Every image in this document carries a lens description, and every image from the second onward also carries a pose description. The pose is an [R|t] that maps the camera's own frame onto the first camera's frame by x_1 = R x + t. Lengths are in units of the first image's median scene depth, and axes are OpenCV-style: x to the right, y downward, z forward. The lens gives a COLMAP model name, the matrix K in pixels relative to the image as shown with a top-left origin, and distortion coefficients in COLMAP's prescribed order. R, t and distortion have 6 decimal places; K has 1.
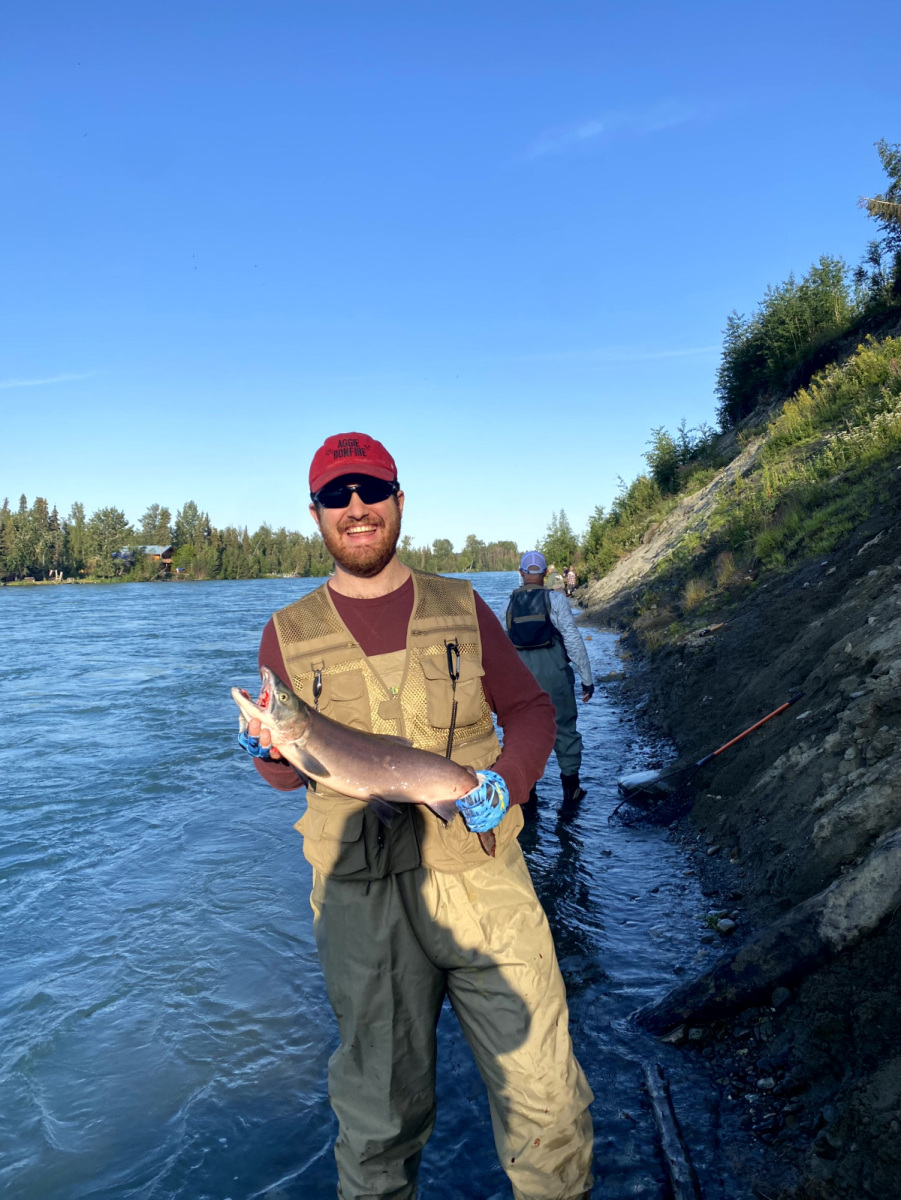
lens RADIAL K [[883.3, 0, 444.6], [0, 883.3, 599.5], [0, 0, 1]] dist [0.064521, -0.052143]
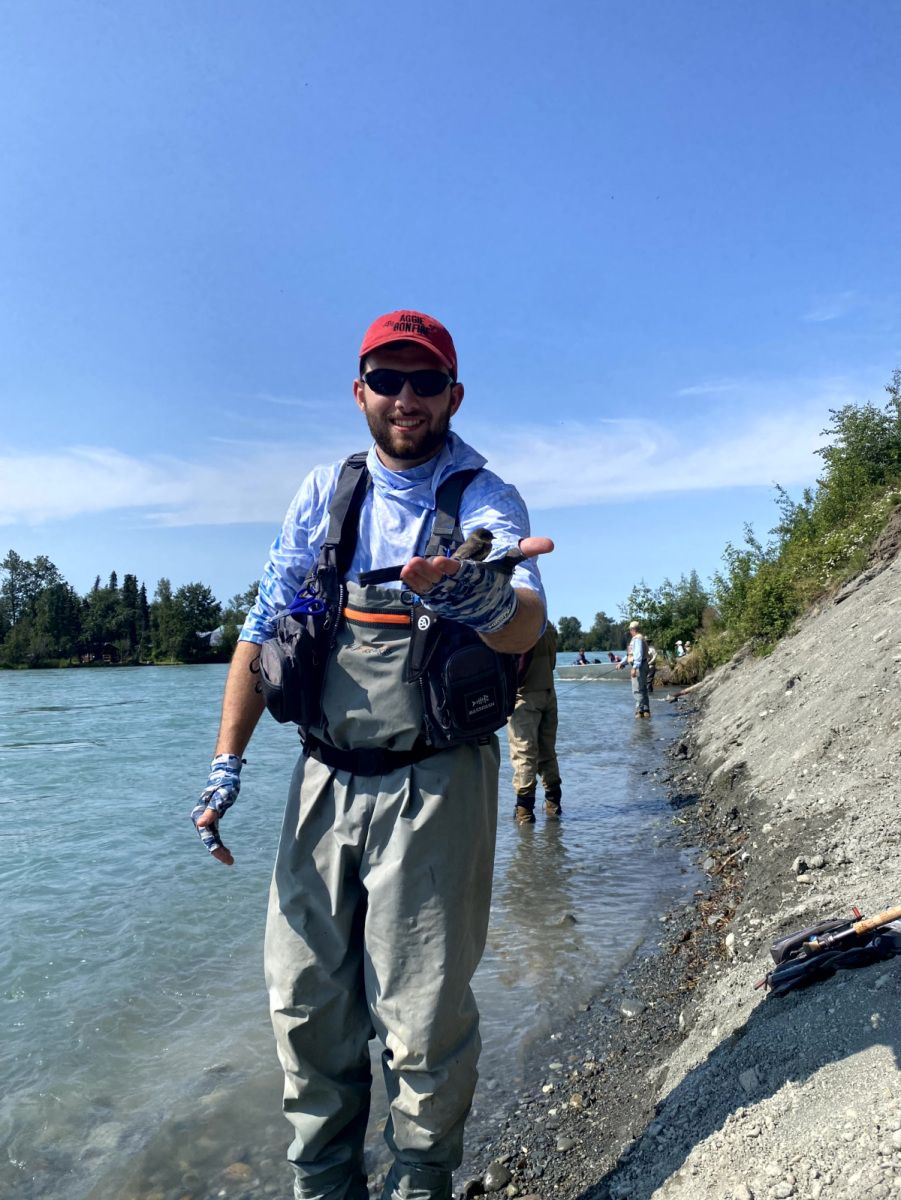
lens RADIAL K [[897.2, 0, 453.4], [0, 897.2, 601.8], [0, 0, 1]] dist [-0.000079, -0.003377]
pose [[0.990236, -0.008766, -0.139126, 1.002880], [-0.003356, 0.996233, -0.086653, -0.201939], [0.139361, 0.086274, 0.986476, 5.754817]]
